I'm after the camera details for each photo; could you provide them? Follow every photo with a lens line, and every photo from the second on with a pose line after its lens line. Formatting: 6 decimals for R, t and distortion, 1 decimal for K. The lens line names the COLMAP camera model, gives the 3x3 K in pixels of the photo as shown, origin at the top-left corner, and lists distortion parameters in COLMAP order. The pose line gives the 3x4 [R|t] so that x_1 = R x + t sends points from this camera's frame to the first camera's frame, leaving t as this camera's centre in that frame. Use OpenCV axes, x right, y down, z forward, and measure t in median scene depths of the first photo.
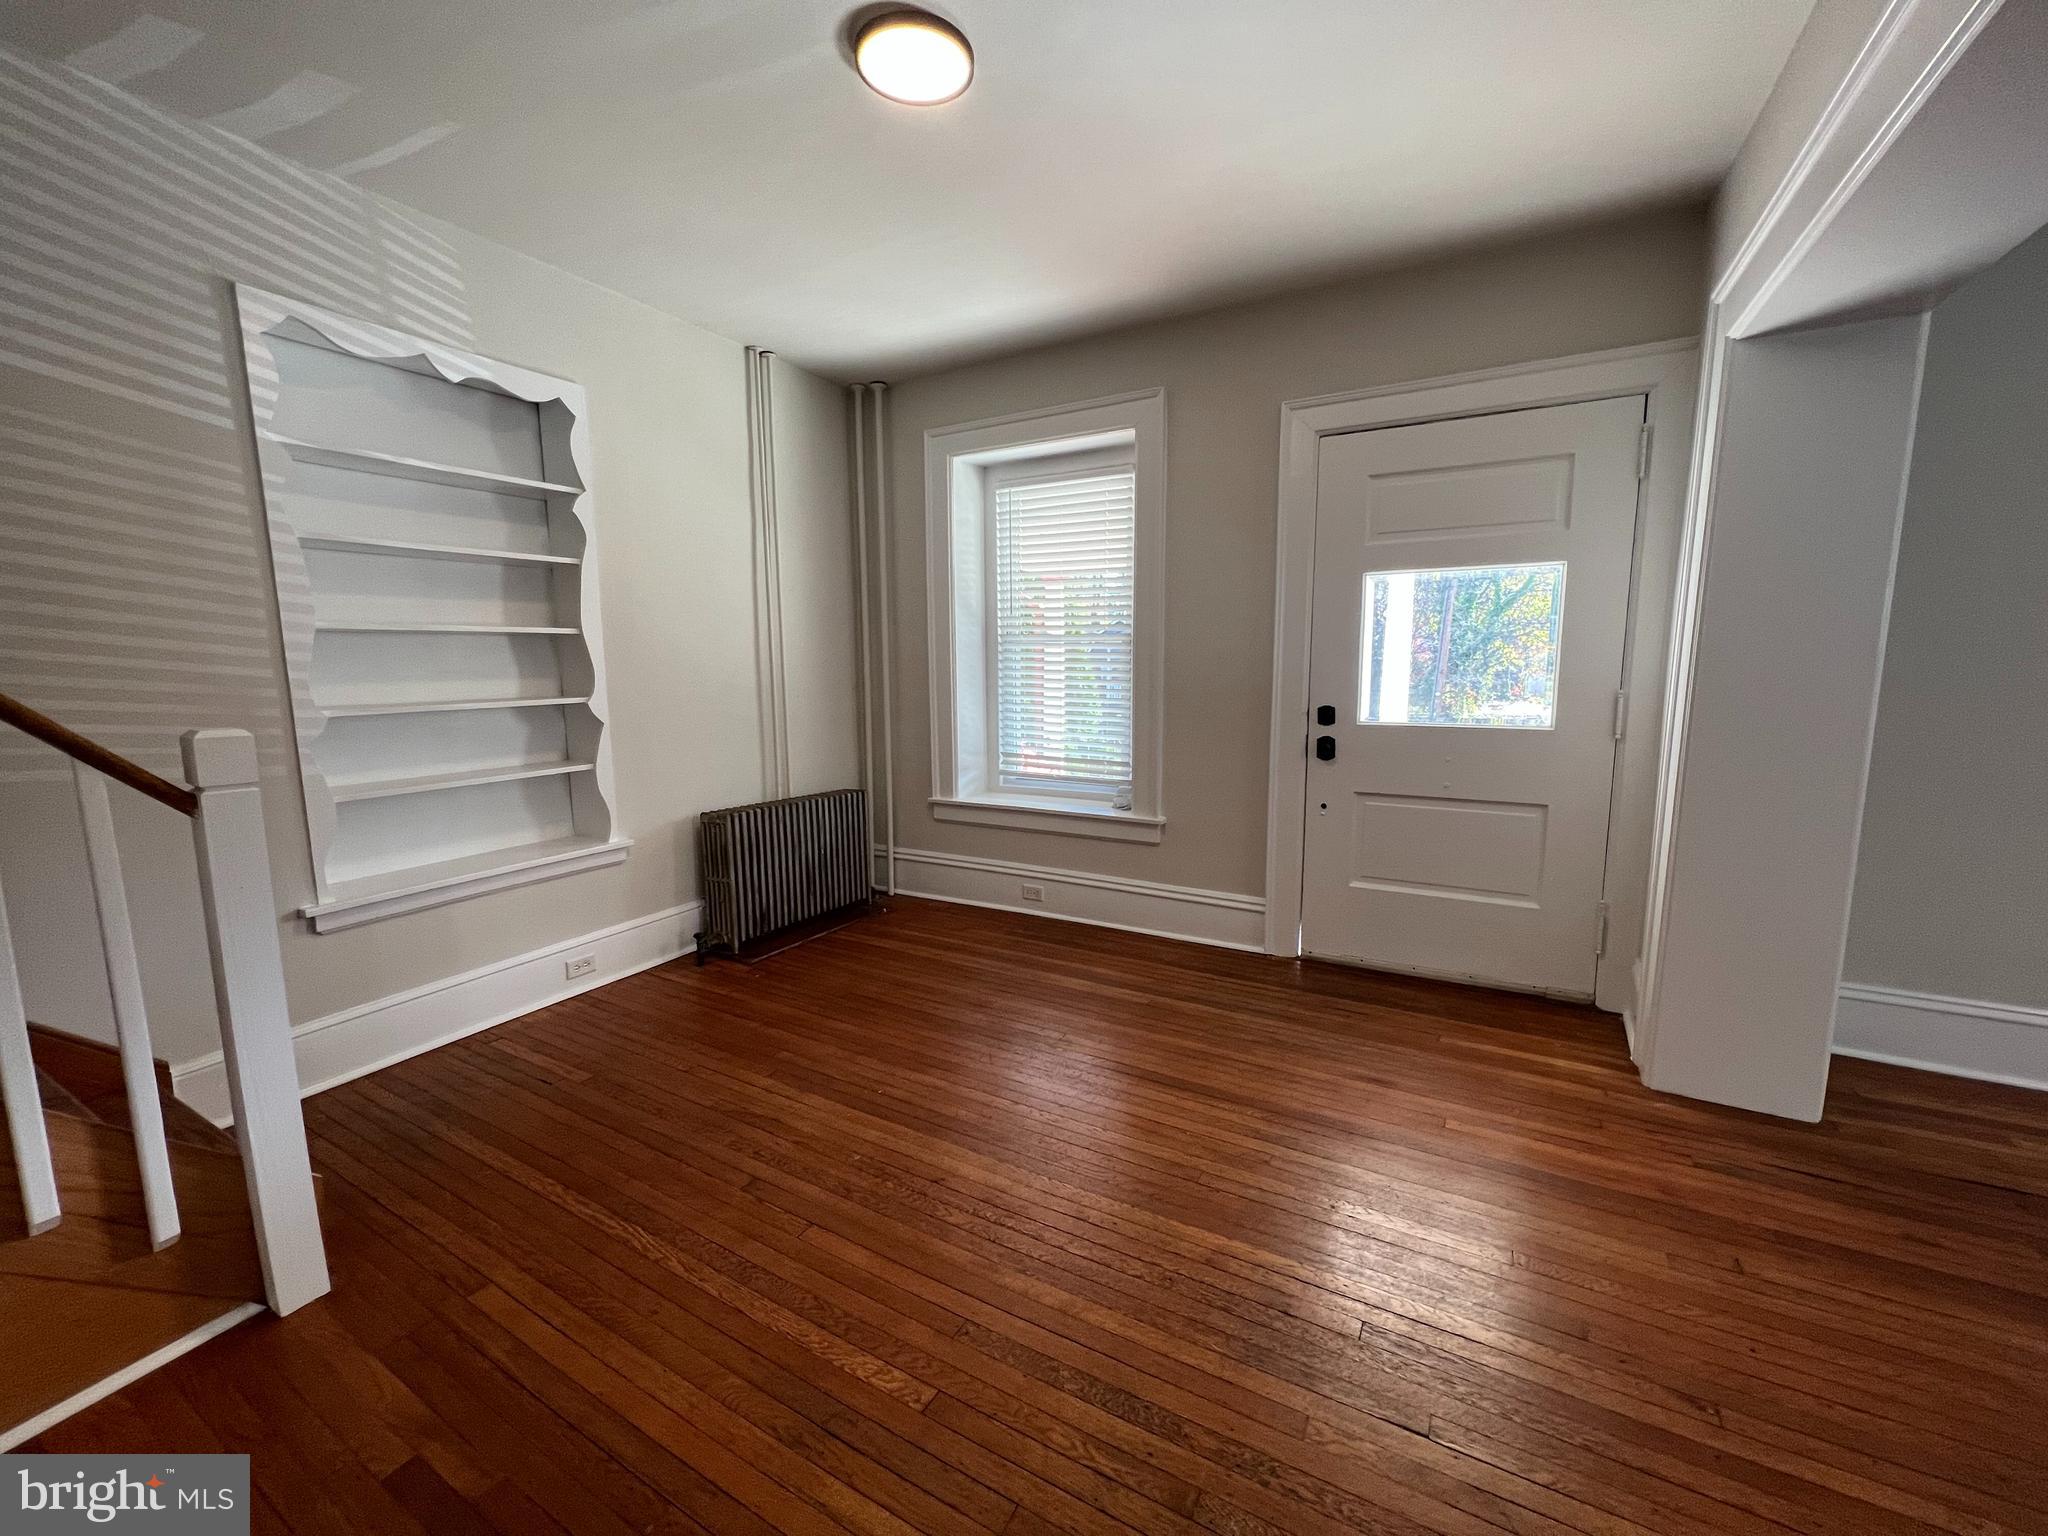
lens RADIAL K [[822.4, 0, 1022.7], [0, 822.4, 781.8], [0, 0, 1]] dist [-0.000451, -0.000072]
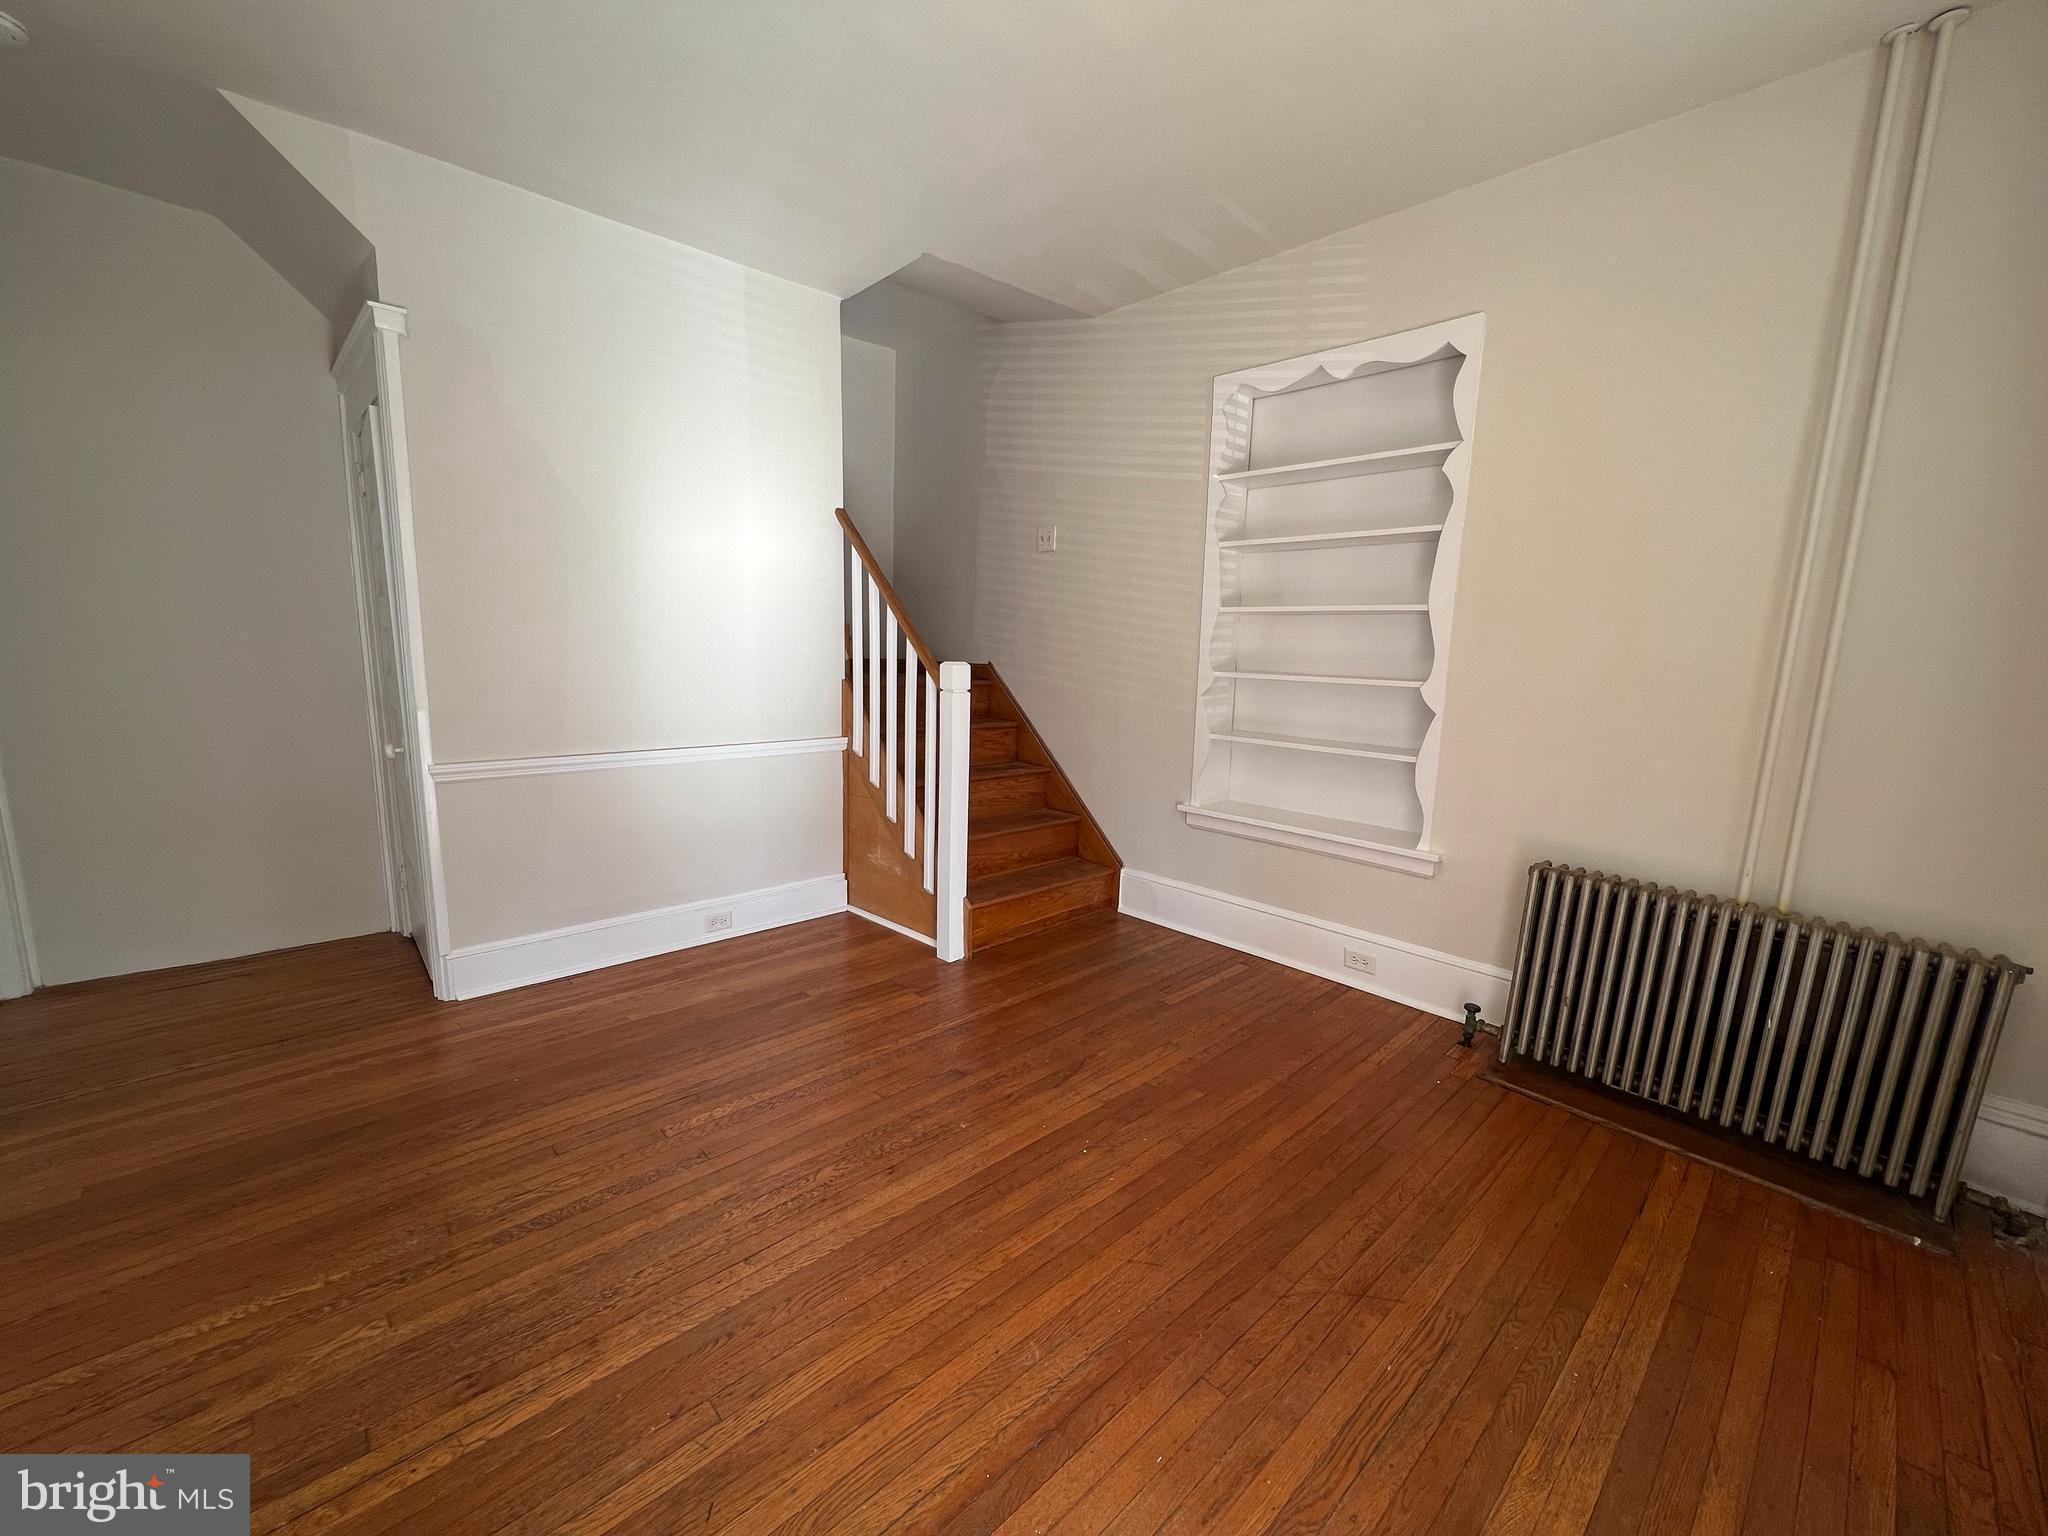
lens RADIAL K [[815.1, 0, 1025.2], [0, 815.1, 776.1], [0, 0, 1]] dist [0.000564, 0.000399]
pose [[-0.285763, 0.159556, -0.944924, 0.529214], [-0.166066, 0.962878, 0.212809, -0.145166], [0.943802, 0.217733, -0.248658, 1.000716]]
